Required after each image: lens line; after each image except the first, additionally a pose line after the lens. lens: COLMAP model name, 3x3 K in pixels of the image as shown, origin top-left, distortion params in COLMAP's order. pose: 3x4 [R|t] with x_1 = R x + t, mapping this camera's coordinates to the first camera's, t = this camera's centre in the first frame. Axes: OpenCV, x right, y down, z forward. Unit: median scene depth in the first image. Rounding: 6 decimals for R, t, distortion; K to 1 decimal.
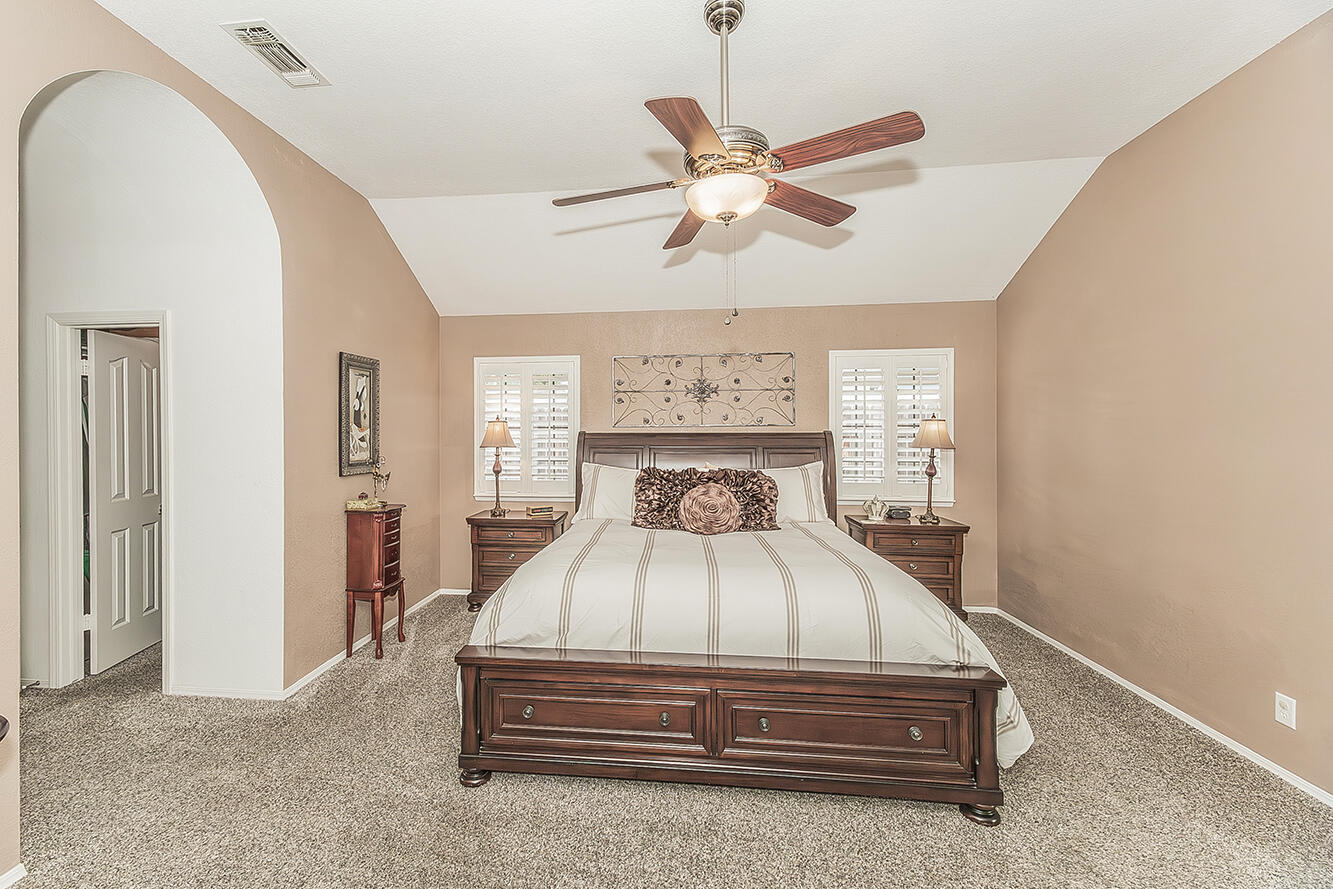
lens RADIAL K [[556.5, 0, 666.3], [0, 556.5, 438.0], [0, 0, 1]] dist [0.016456, 0.000048]
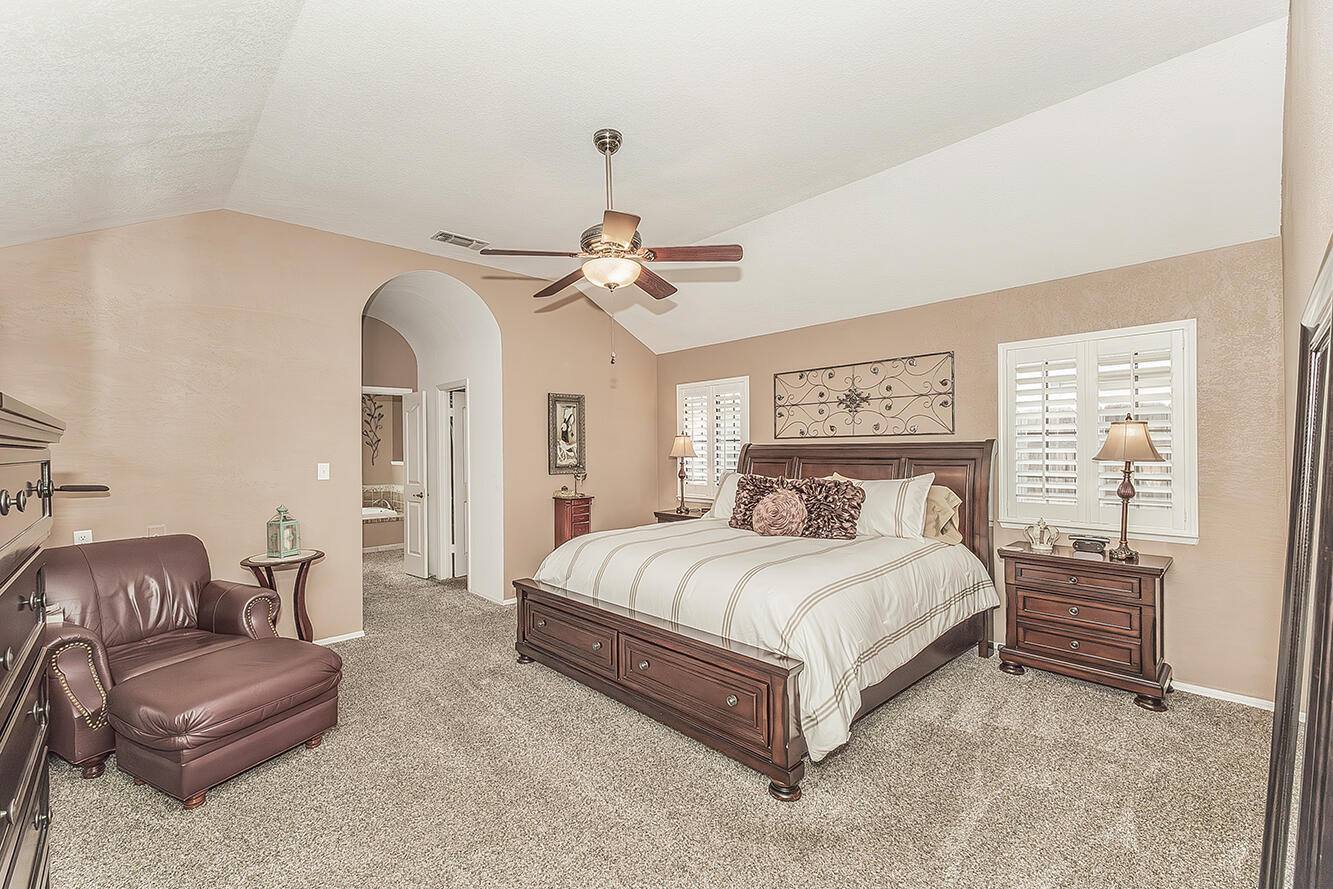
lens RADIAL K [[582.3, 0, 662.8], [0, 582.3, 458.2], [0, 0, 1]] dist [0.021832, -0.005506]
pose [[0.756169, 0.005597, -0.654352, 0.635287], [0.000882, 0.999954, 0.009573, 0.008351], [0.654376, -0.007816, 0.756129, -0.000561]]
